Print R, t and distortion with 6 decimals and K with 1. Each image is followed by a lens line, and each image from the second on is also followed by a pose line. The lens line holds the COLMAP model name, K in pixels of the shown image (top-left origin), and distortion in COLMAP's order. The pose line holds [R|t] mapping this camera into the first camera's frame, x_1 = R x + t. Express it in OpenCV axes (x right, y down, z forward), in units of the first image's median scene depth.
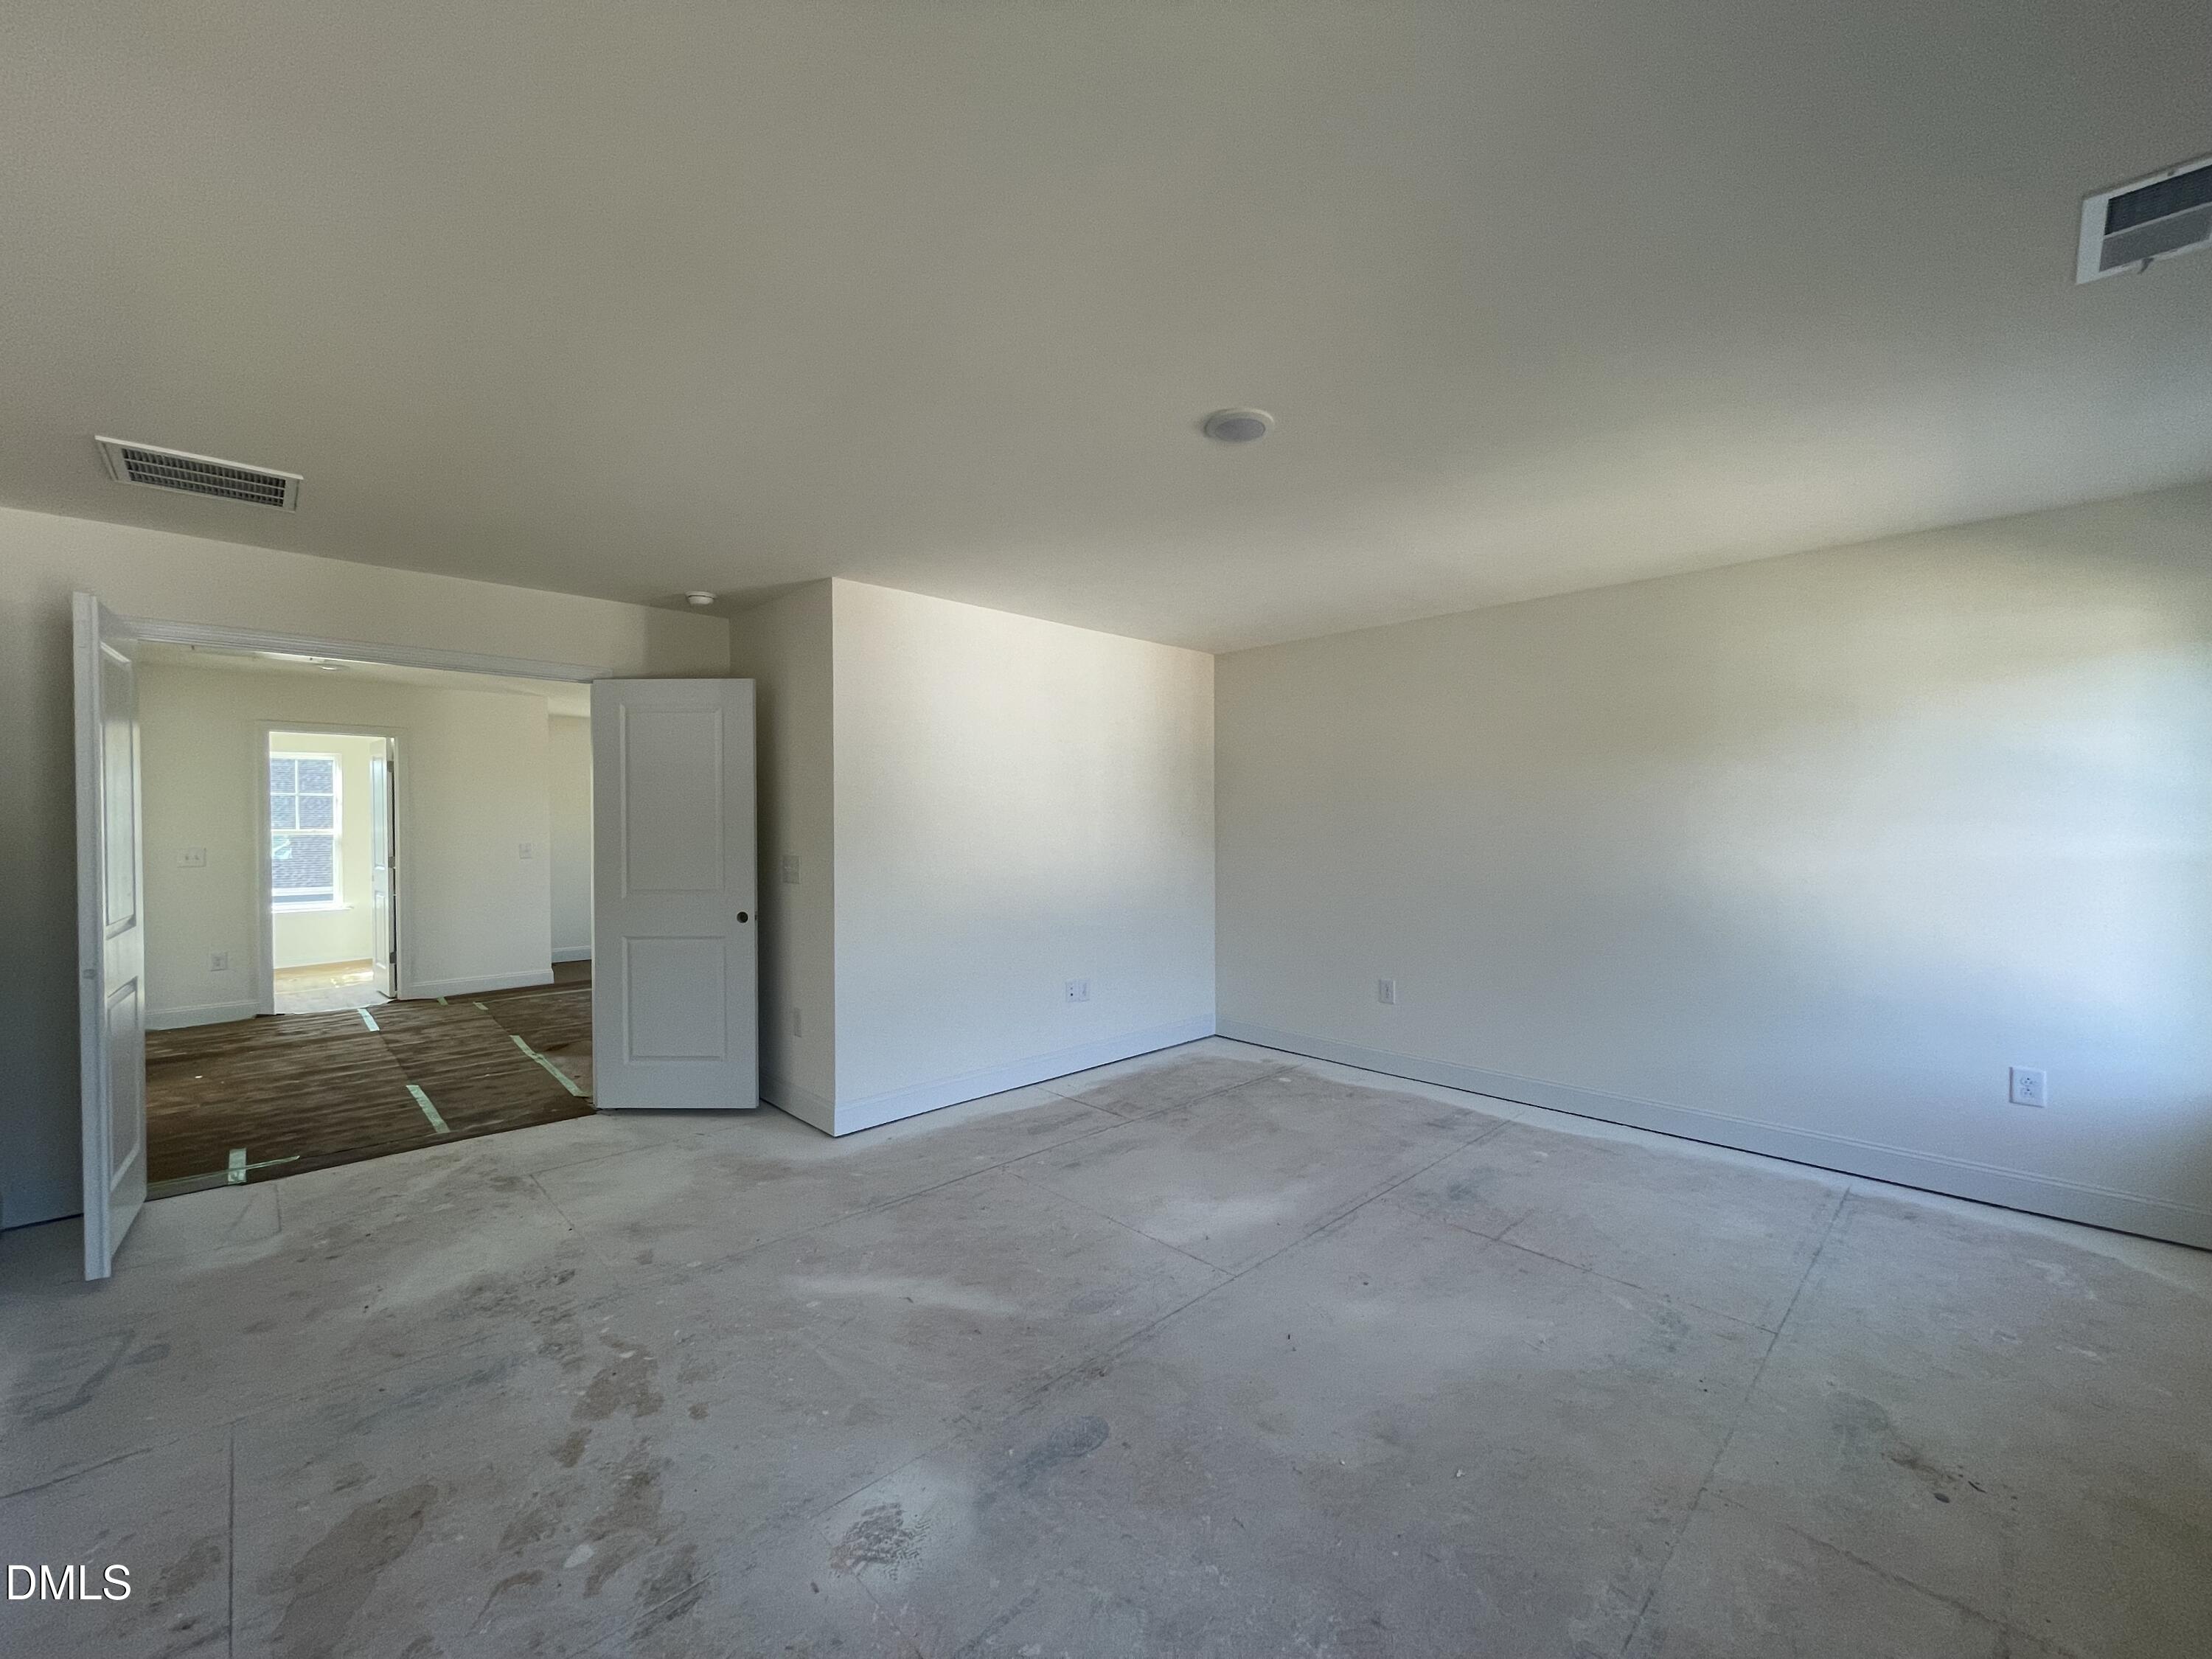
lens RADIAL K [[894.1, 0, 1102.8], [0, 894.1, 829.9], [0, 0, 1]] dist [0.001635, 0.000762]
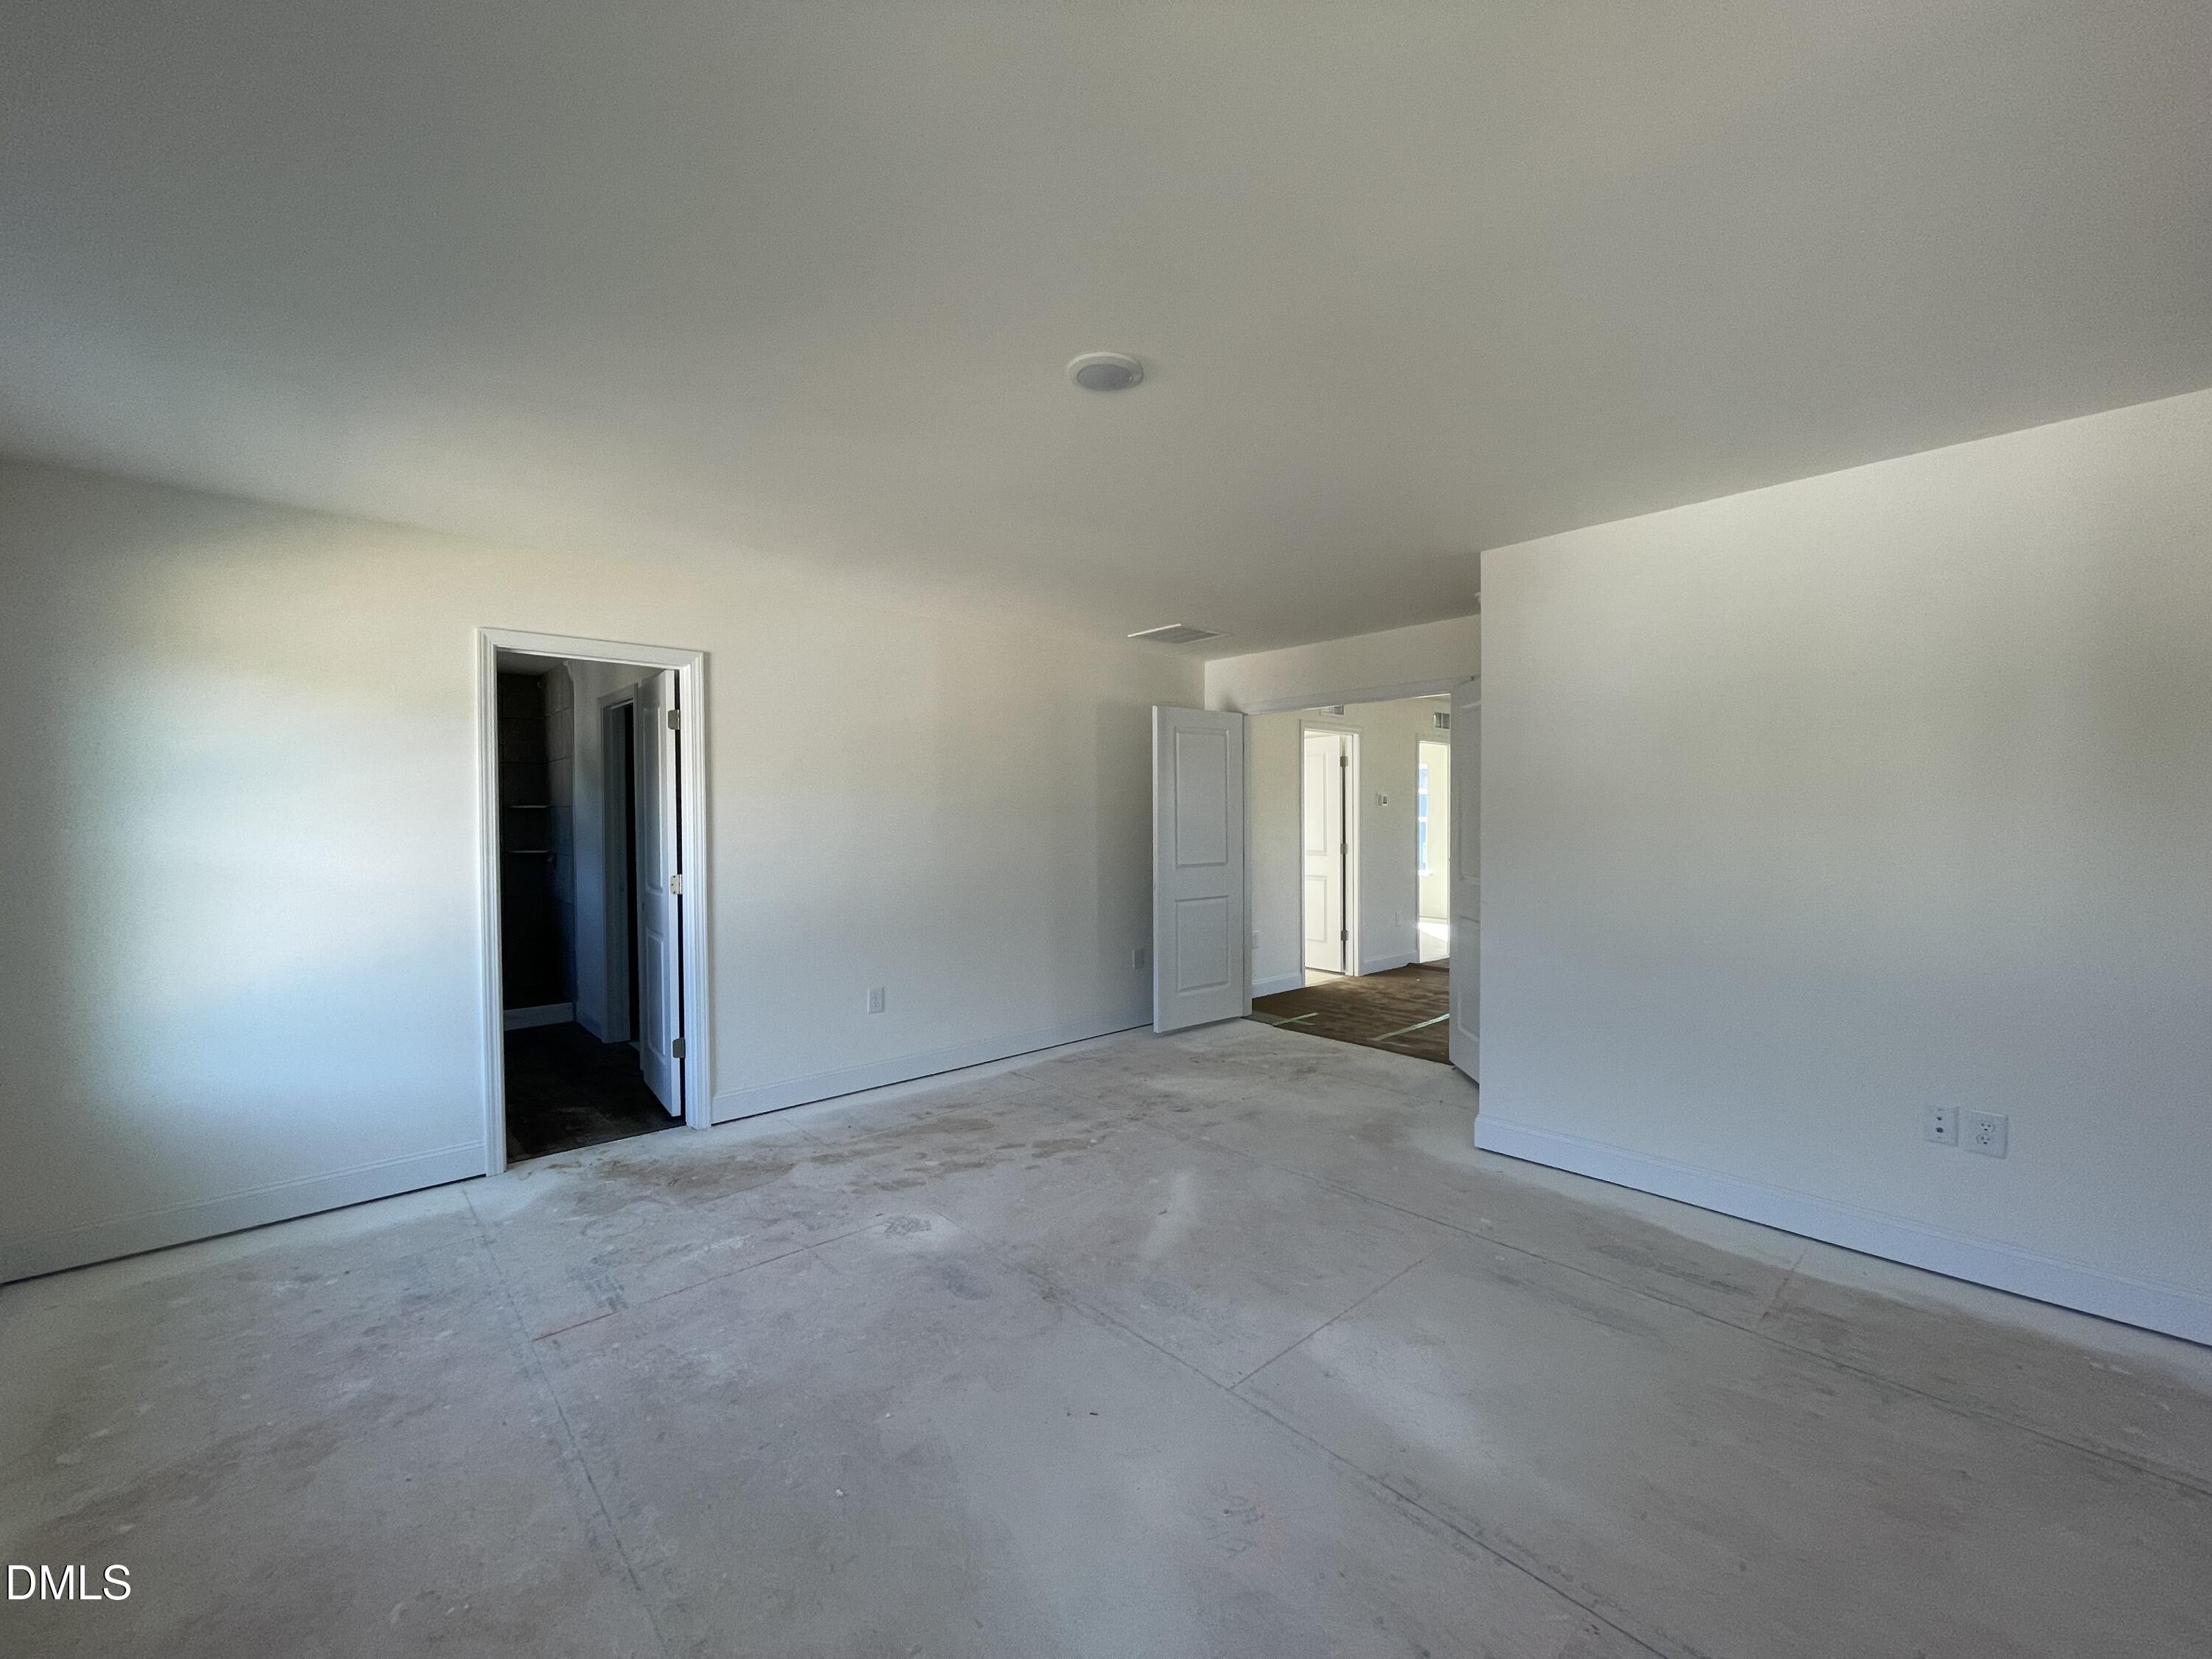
lens RADIAL K [[894.1, 0, 1102.7], [0, 894.1, 824.2], [0, 0, 1]] dist [0.001635, 0.000762]
pose [[-0.024887, 0.012340, -0.999614, 0.858616], [-0.005136, 0.999909, 0.012472, -0.008684], [0.999677, 0.005445, -0.024821, 0.831730]]
